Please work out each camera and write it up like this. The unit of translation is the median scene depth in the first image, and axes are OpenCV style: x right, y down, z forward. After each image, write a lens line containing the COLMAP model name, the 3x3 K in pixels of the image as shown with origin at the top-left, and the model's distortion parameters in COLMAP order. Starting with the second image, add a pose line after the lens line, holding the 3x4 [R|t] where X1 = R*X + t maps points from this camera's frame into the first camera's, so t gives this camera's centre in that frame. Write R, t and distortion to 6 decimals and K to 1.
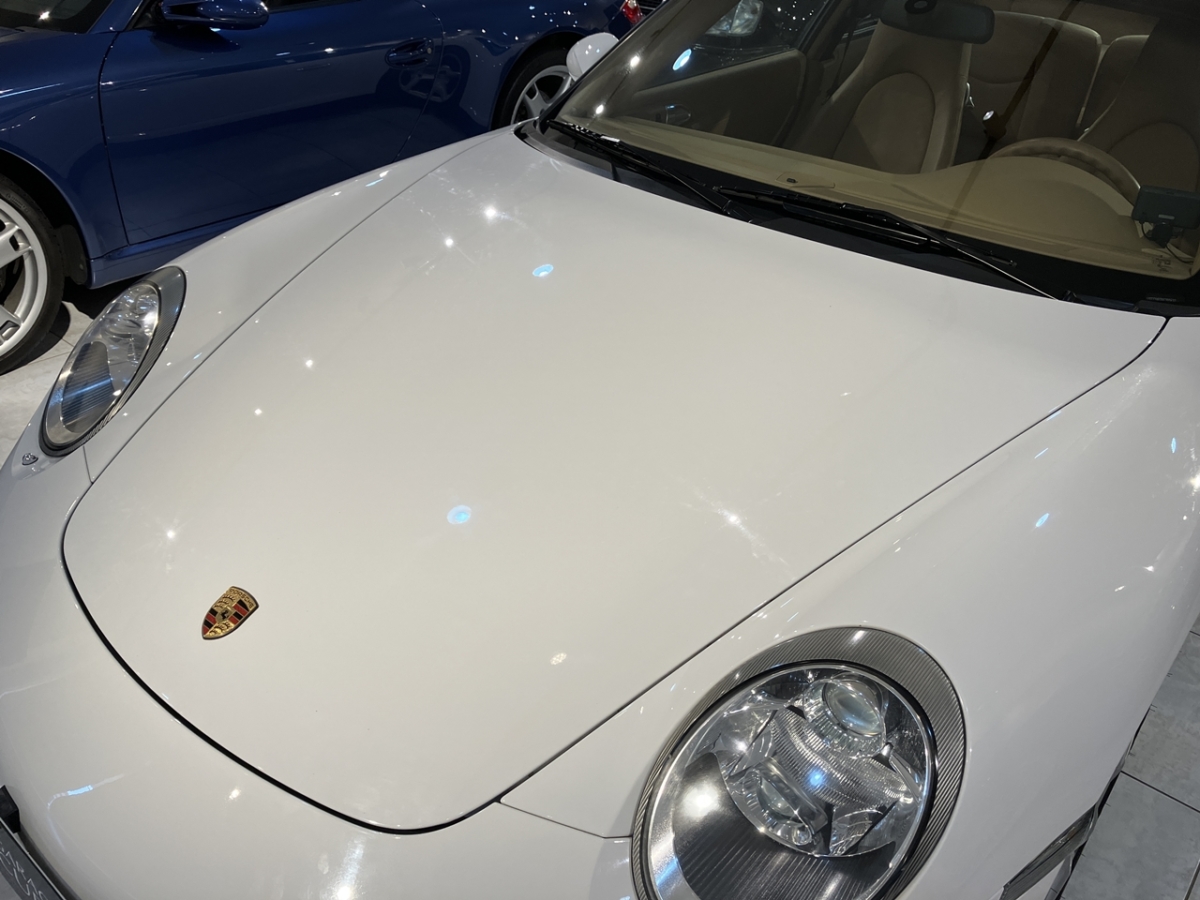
lens RADIAL K [[992.0, 0, 600.0], [0, 992.0, 450.0], [0, 0, 1]] dist [0.000531, 0.000088]
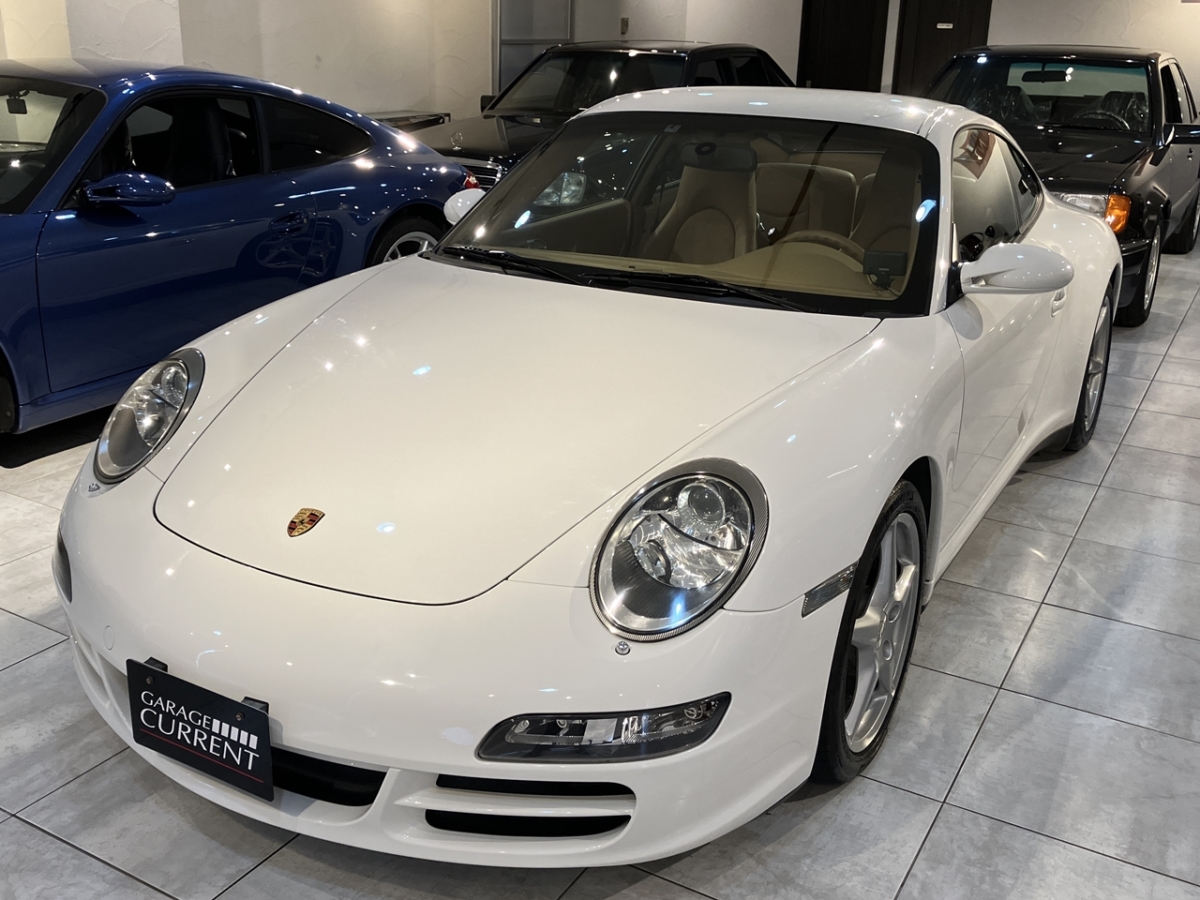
lens RADIAL K [[1108.9, 0, 613.7], [0, 1108.9, 423.3], [0, 0, 1]] dist [0.037169, -0.050301]
pose [[0.982375, -0.086646, 0.165628, -0.077026], [0.121326, 0.969631, -0.212360, 0.187857], [-0.142198, 0.228712, 0.963053, -0.315217]]
